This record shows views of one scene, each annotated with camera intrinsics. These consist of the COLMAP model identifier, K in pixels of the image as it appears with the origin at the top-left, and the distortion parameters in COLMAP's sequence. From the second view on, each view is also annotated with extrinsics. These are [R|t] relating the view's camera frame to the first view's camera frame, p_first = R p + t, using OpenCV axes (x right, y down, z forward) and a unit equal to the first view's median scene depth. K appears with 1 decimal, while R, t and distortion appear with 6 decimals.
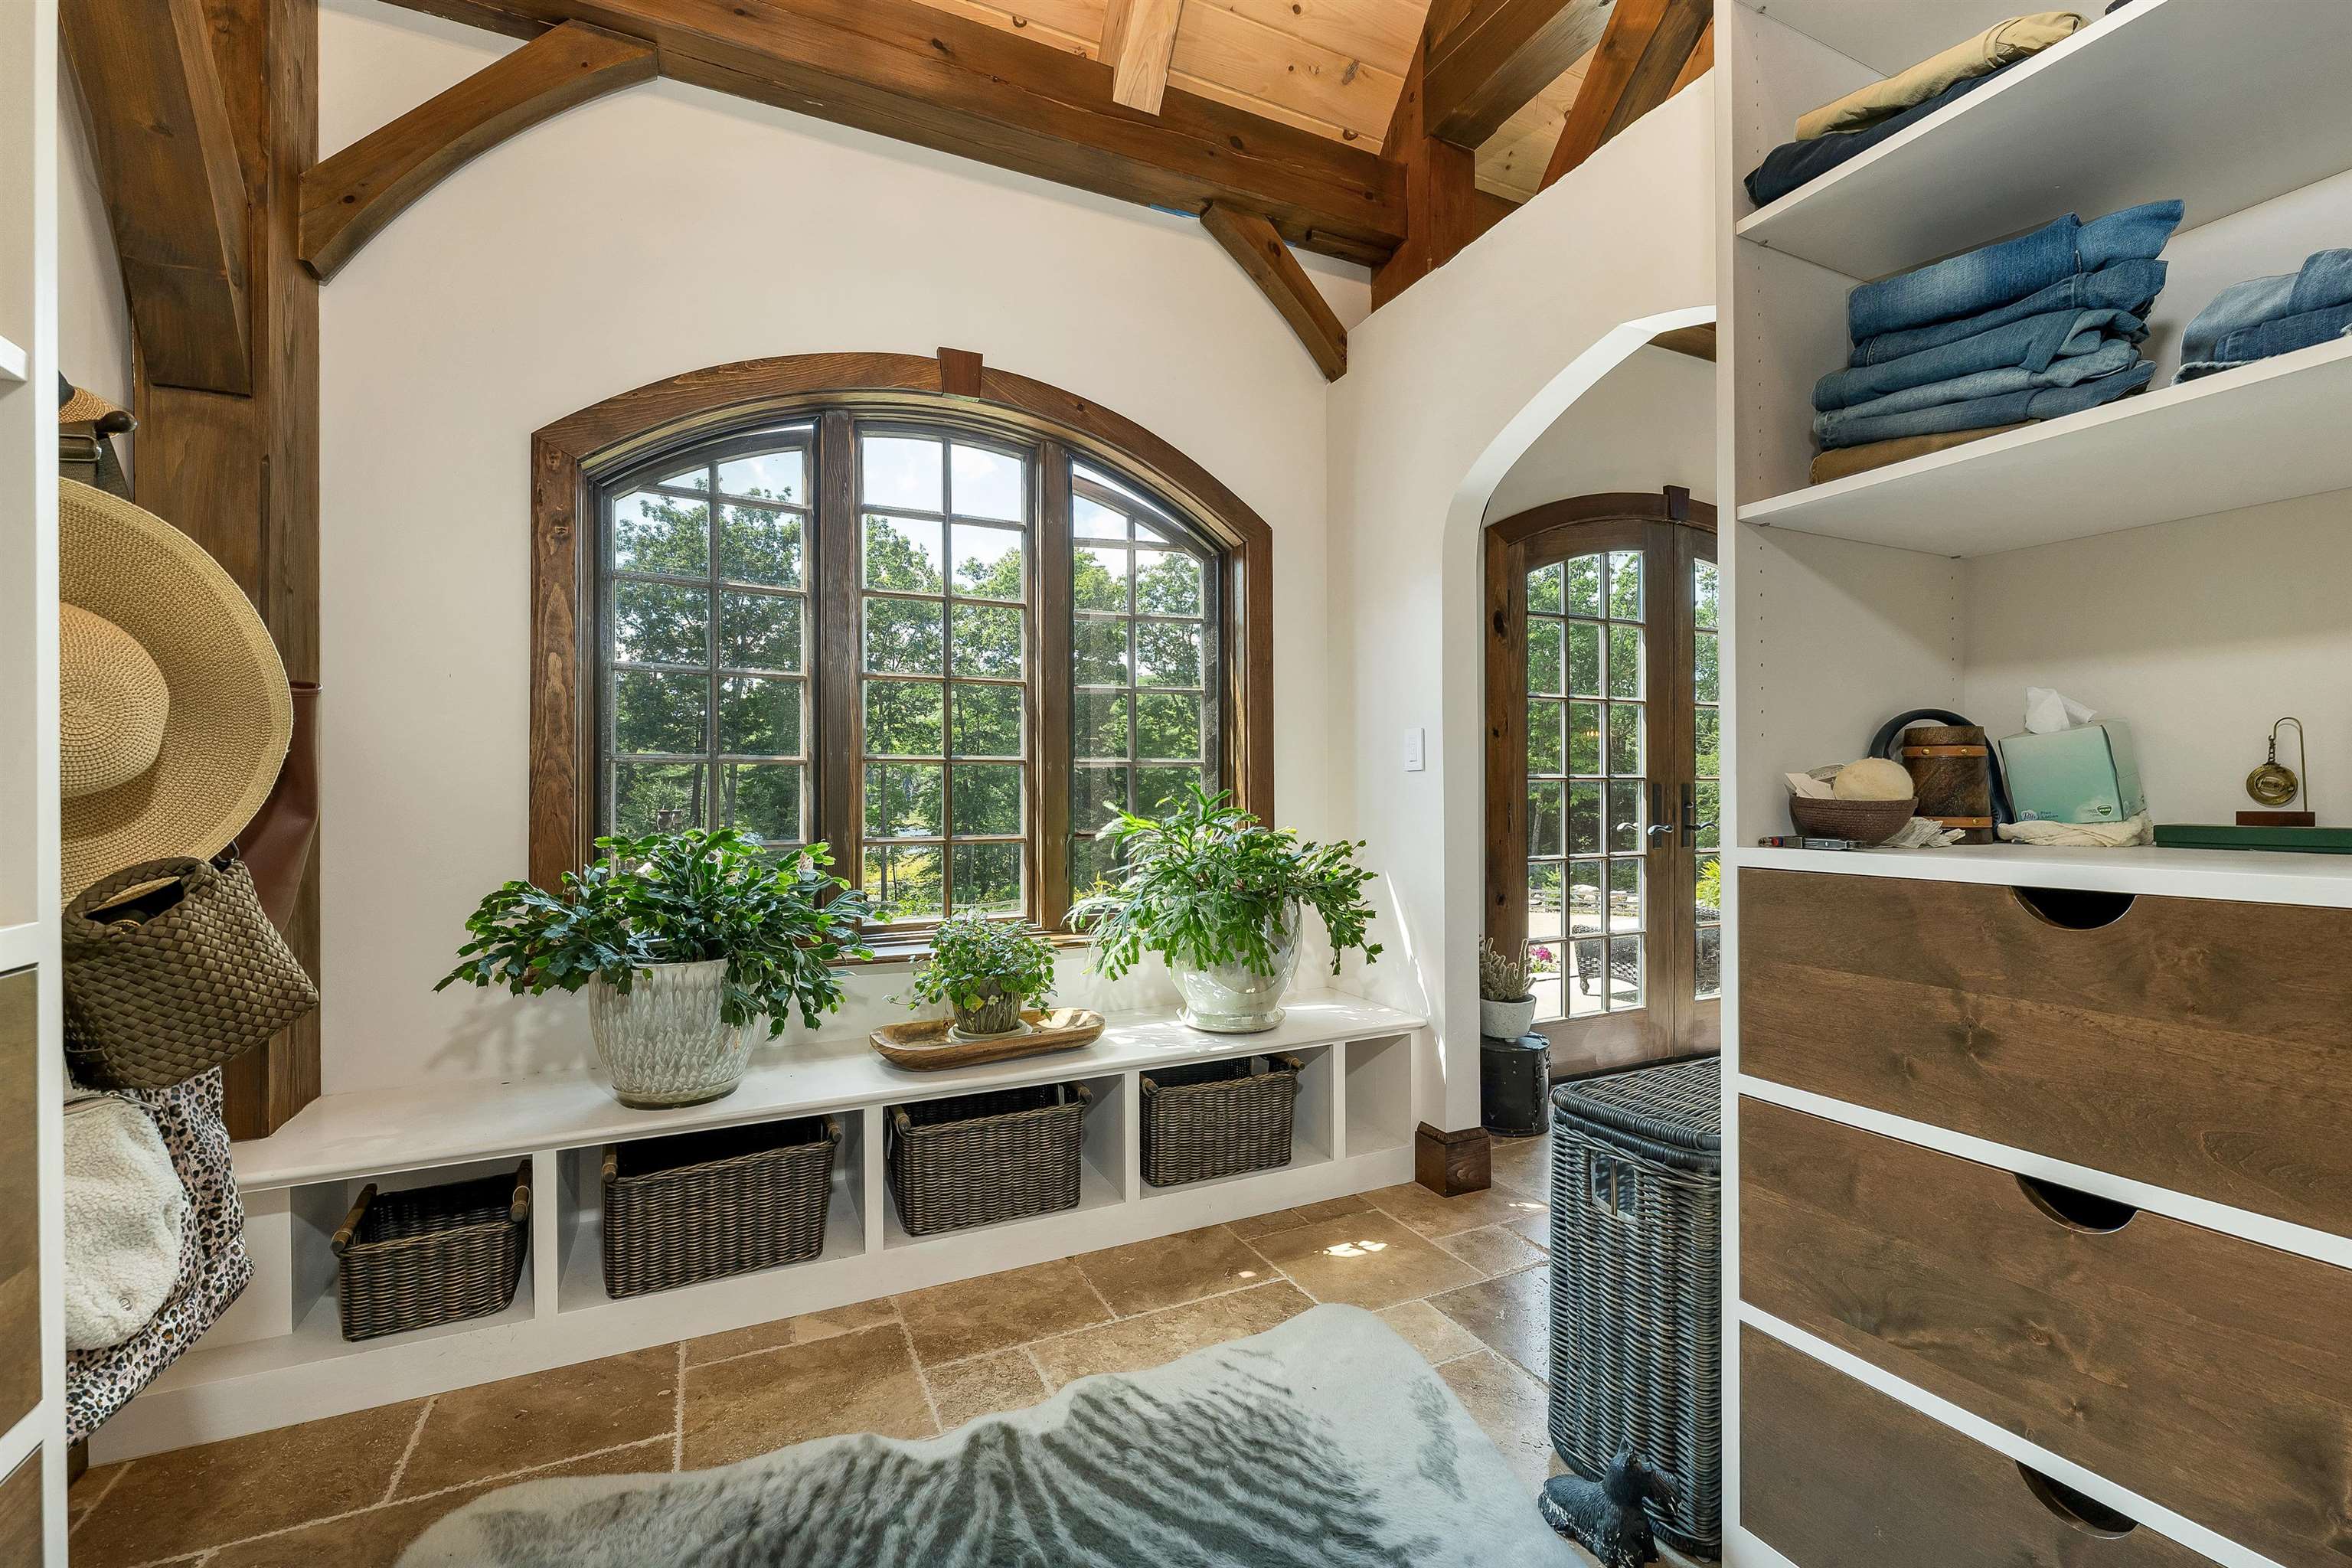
lens RADIAL K [[966.7, 0, 1170.6], [0, 966.7, 799.7], [0, 0, 1]] dist [-0.001047, -0.000146]
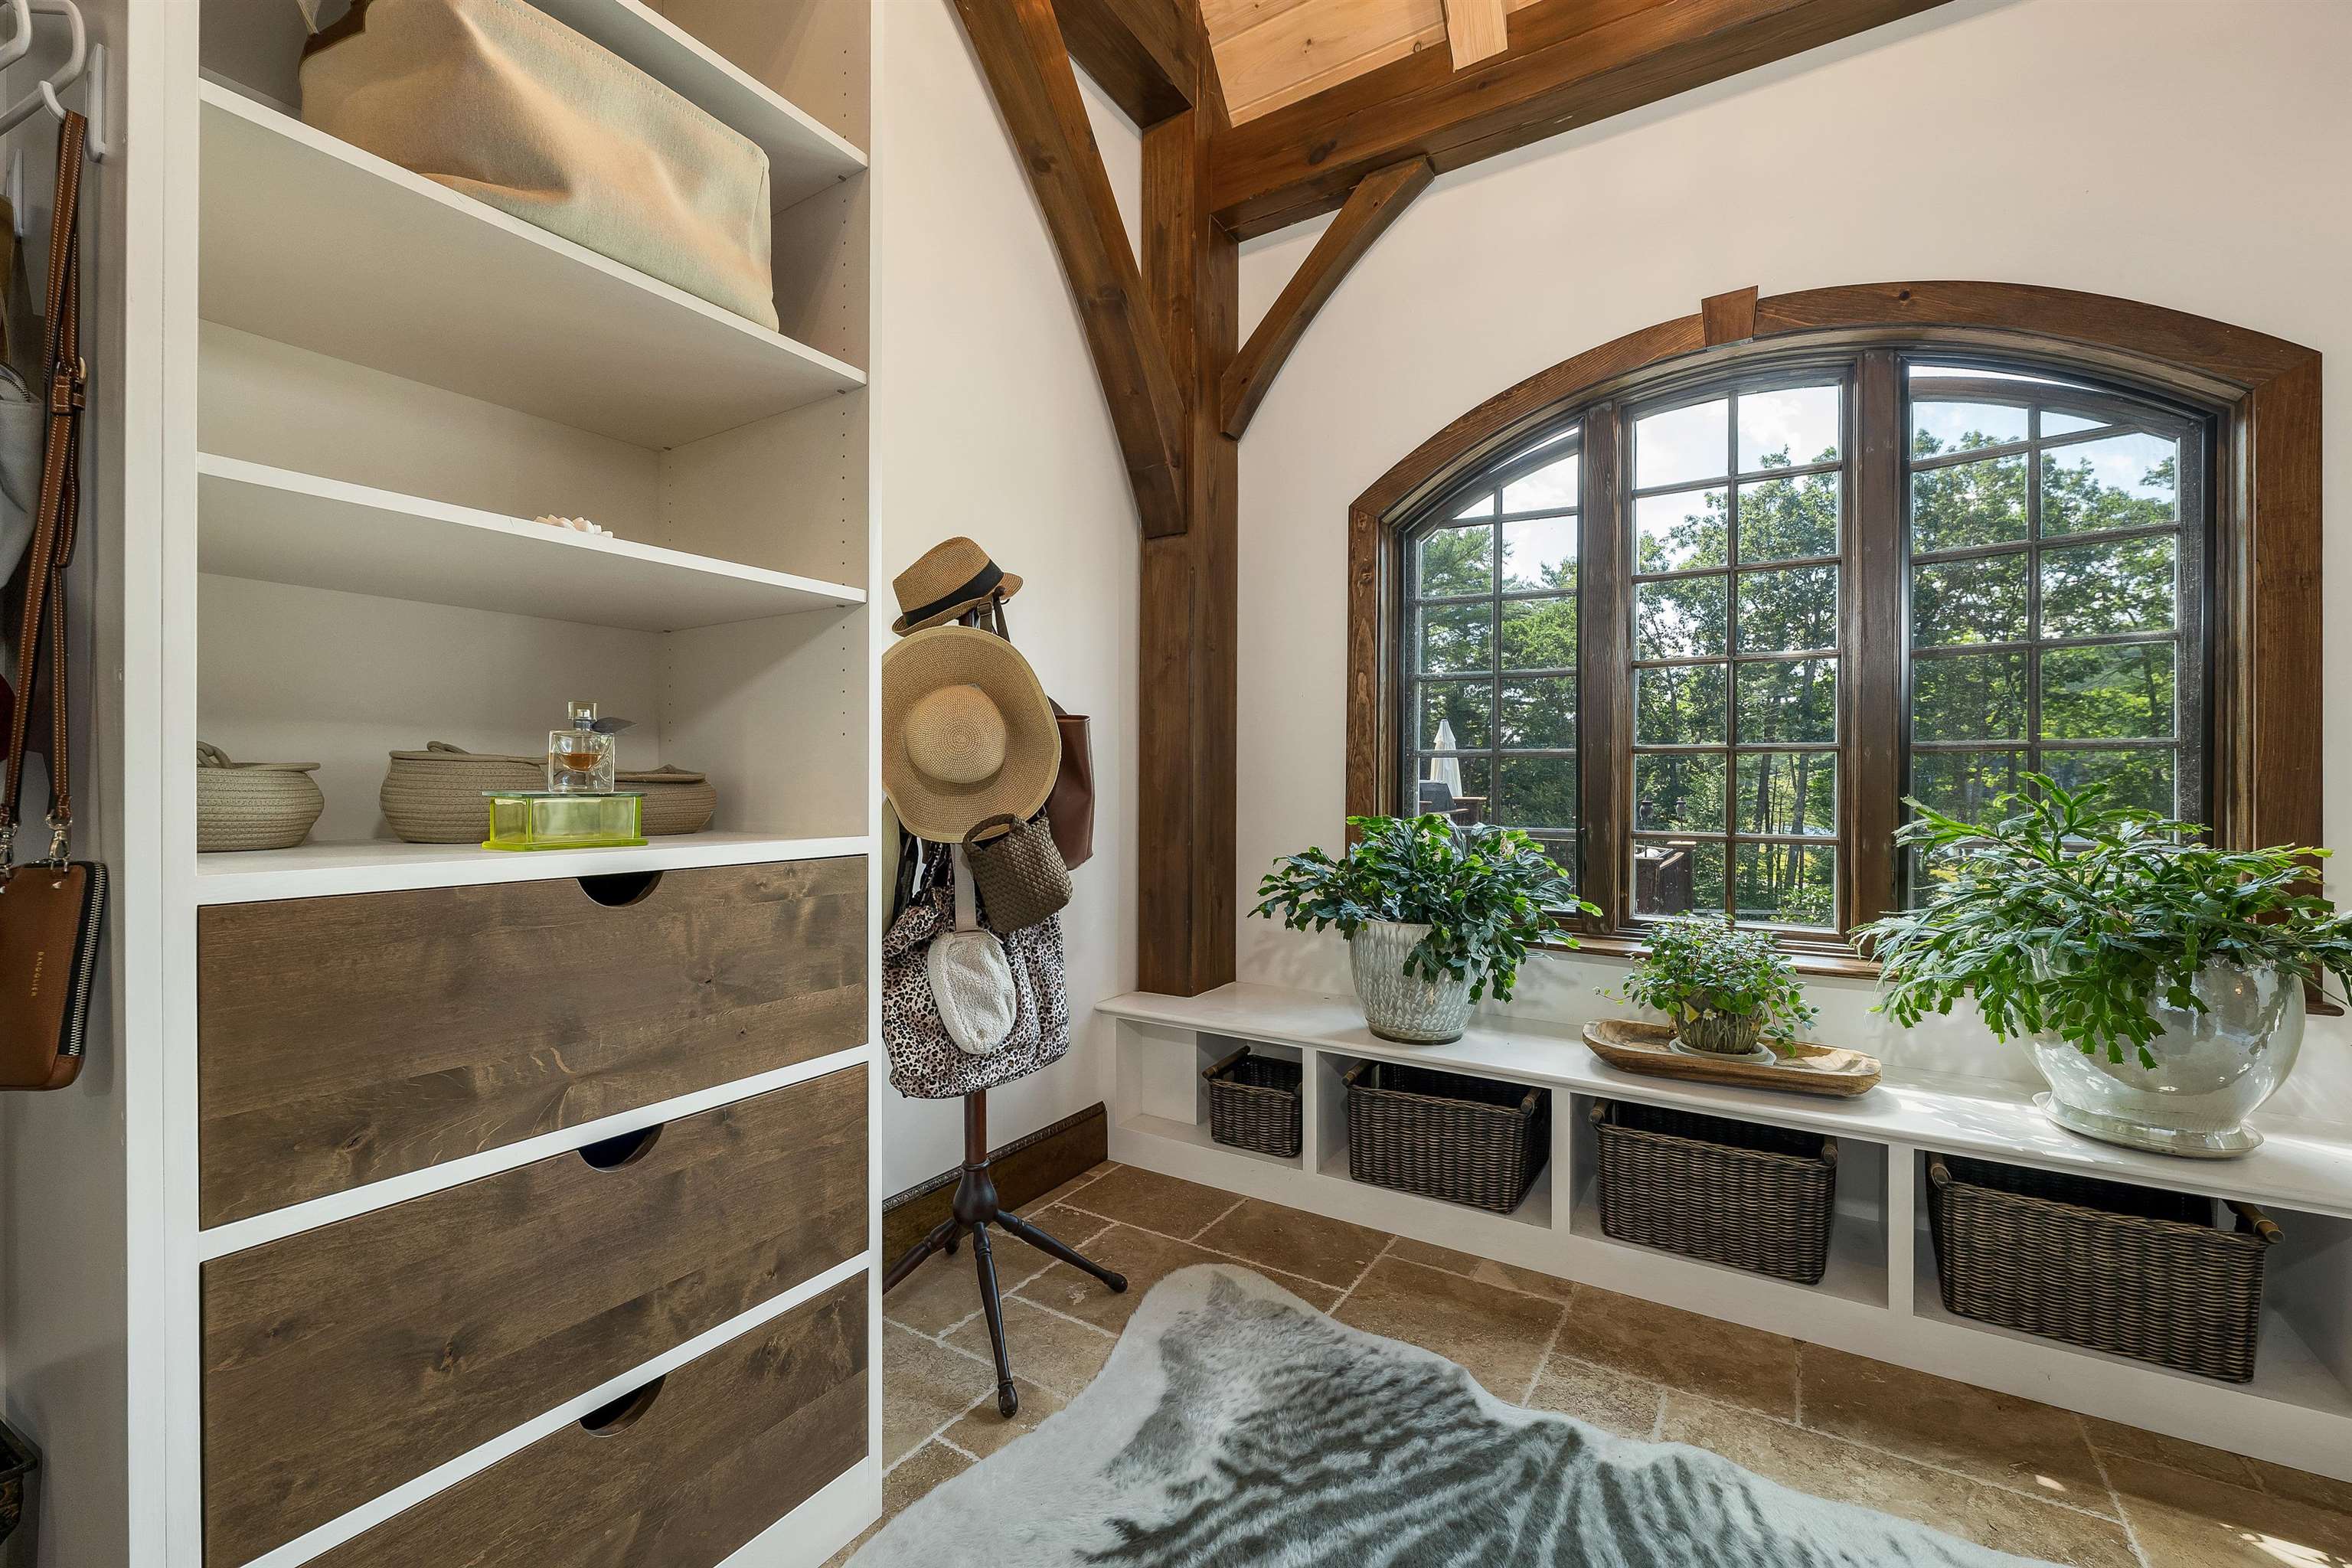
lens RADIAL K [[967.5, 0, 1185.4], [0, 967.5, 796.5], [0, 0, 1]] dist [0.002999, 0.000024]
pose [[0.547602, 0.017782, -0.836550, 0.339565], [-0.013041, 0.999834, 0.012716, -0.001350], [0.836637, 0.003946, 0.547743, 0.107435]]
